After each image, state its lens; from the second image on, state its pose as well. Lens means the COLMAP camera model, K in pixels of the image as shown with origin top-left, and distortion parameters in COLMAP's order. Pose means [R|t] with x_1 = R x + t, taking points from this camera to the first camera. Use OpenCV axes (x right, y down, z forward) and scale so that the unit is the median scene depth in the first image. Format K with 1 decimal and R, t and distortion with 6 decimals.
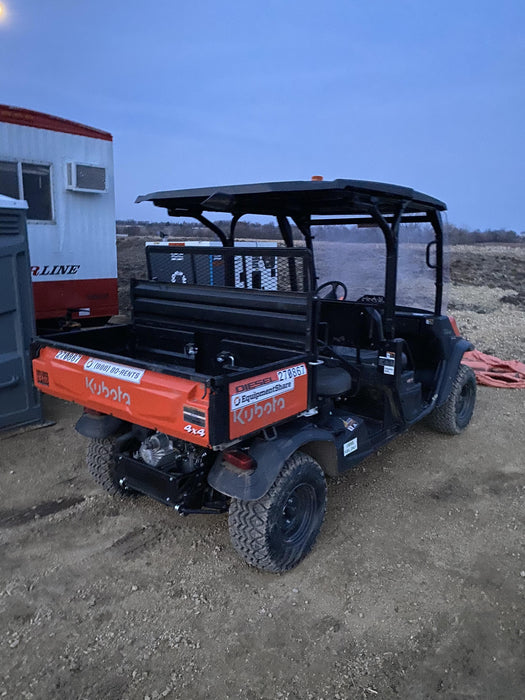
lens RADIAL K [[542.2, 0, 263.2], [0, 542.2, 354.5], [0, 0, 1]] dist [0.028595, -0.050099]
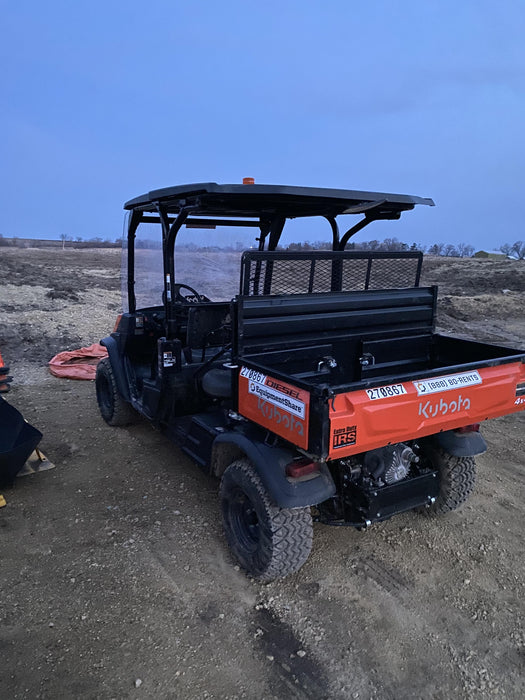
lens RADIAL K [[542.2, 0, 258.7], [0, 542.2, 351.7], [0, 0, 1]] dist [0.028595, -0.050099]
pose [[0.307712, -0.190439, 0.932227, -1.108792], [0.182103, 0.973441, 0.138749, -0.191590], [-0.933891, 0.127067, 0.334219, 0.866411]]
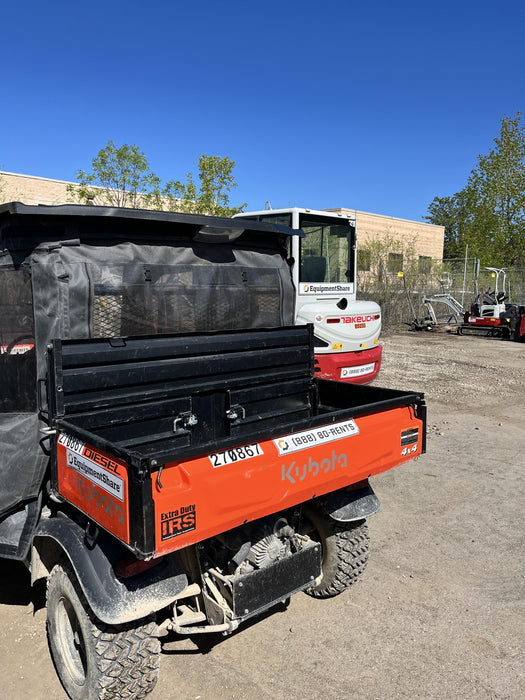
lens RADIAL K [[542.2, 0, 256.9], [0, 542.2, 346.8], [0, 0, 1]] dist [0.028595, -0.050099]
pose [[0.153454, -0.100459, 0.983036, -0.914605], [0.214527, 0.974479, 0.066096, -0.145682], [-0.964588, 0.200745, 0.171089, 0.814317]]
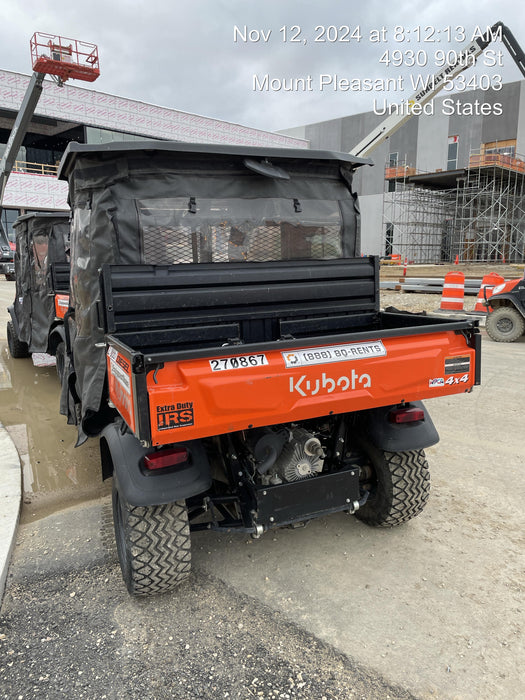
lens RADIAL K [[515.8, 0, 267.5], [0, 515.8, 342.6], [0, 0, 1]] dist [0.097666, 0.000429]
pose [[0.438997, -0.143240, 0.886997, -0.866056], [0.227059, 0.972853, 0.044727, -0.038296], [-0.869325, 0.181766, 0.459604, 0.647959]]
